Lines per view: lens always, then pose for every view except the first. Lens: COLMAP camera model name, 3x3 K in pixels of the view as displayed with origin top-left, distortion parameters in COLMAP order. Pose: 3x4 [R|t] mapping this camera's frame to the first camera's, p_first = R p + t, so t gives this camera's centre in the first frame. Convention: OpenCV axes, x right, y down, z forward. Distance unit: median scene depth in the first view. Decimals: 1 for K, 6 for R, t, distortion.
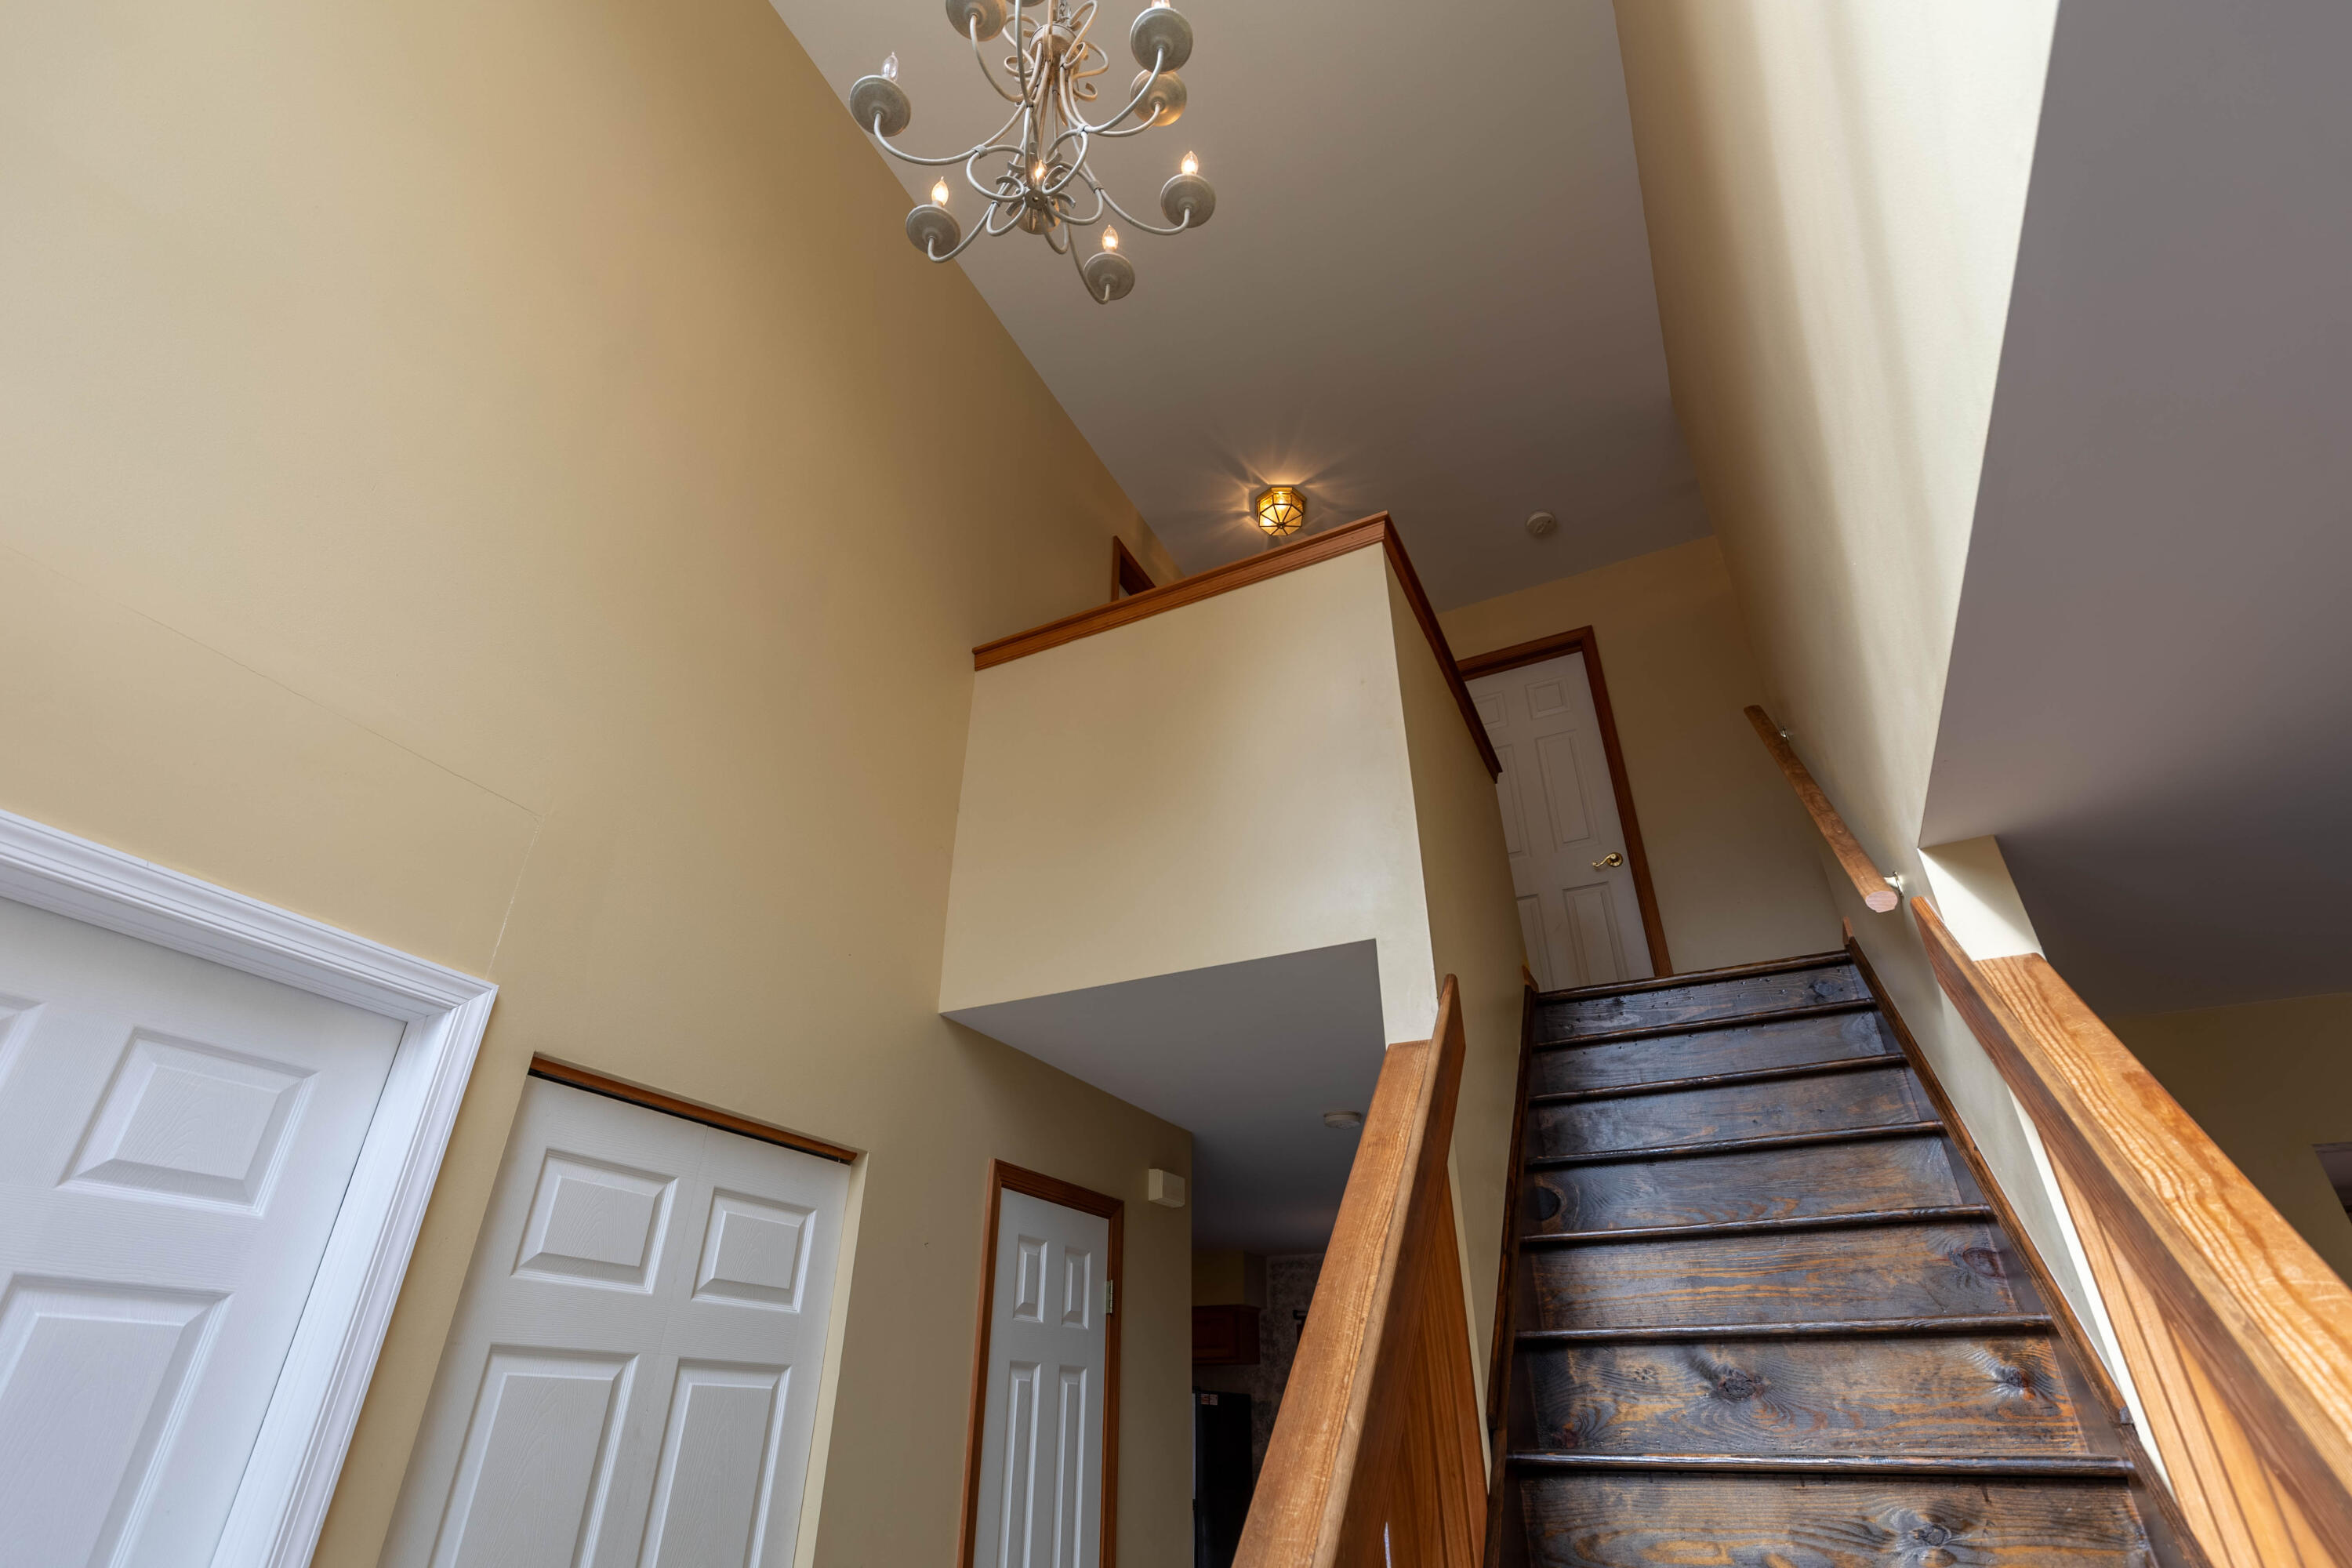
lens RADIAL K [[1119.7, 0, 1172.4], [0, 1119.7, 774.3], [0, 0, 1]] dist [-0.000760, -0.000574]
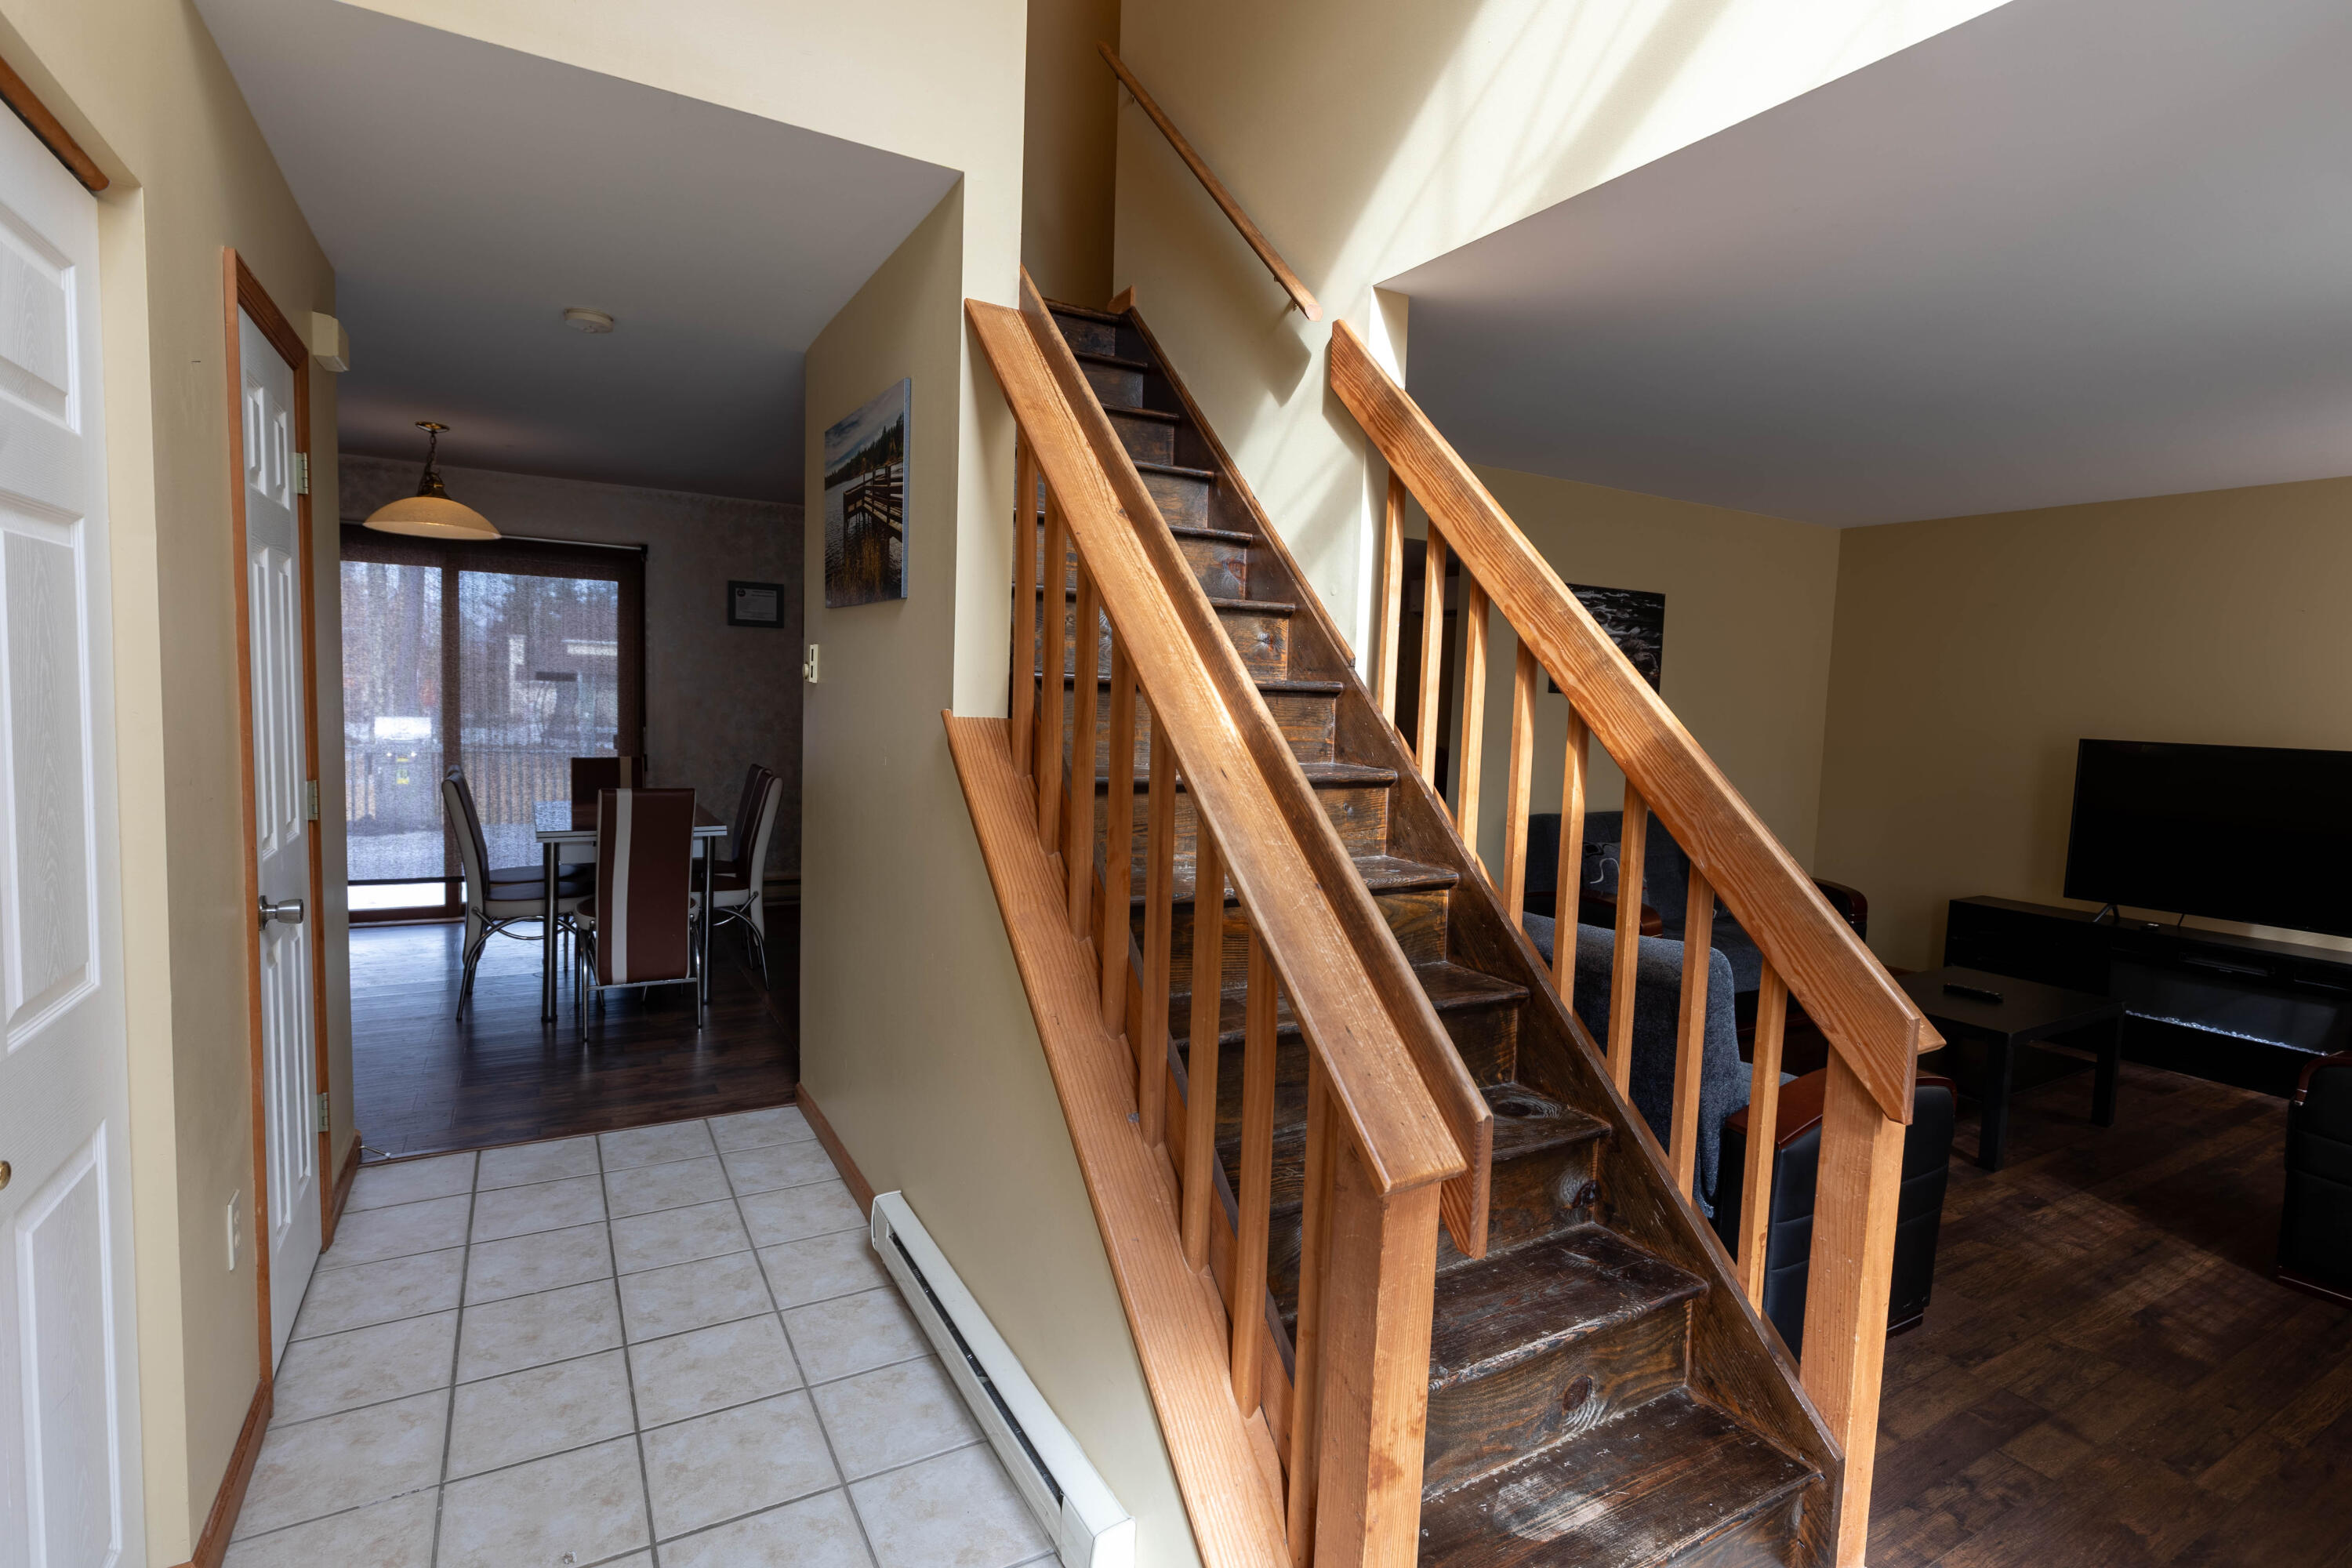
lens RADIAL K [[1119.7, 0, 1179.2], [0, 1119.7, 772.1], [0, 0, 1]] dist [-0.000760, -0.000574]
pose [[0.545812, -0.050544, 0.836382, -0.565407], [-0.455081, 0.820247, 0.346549, 0.173772], [-0.703555, -0.569772, 0.424699, 0.263112]]
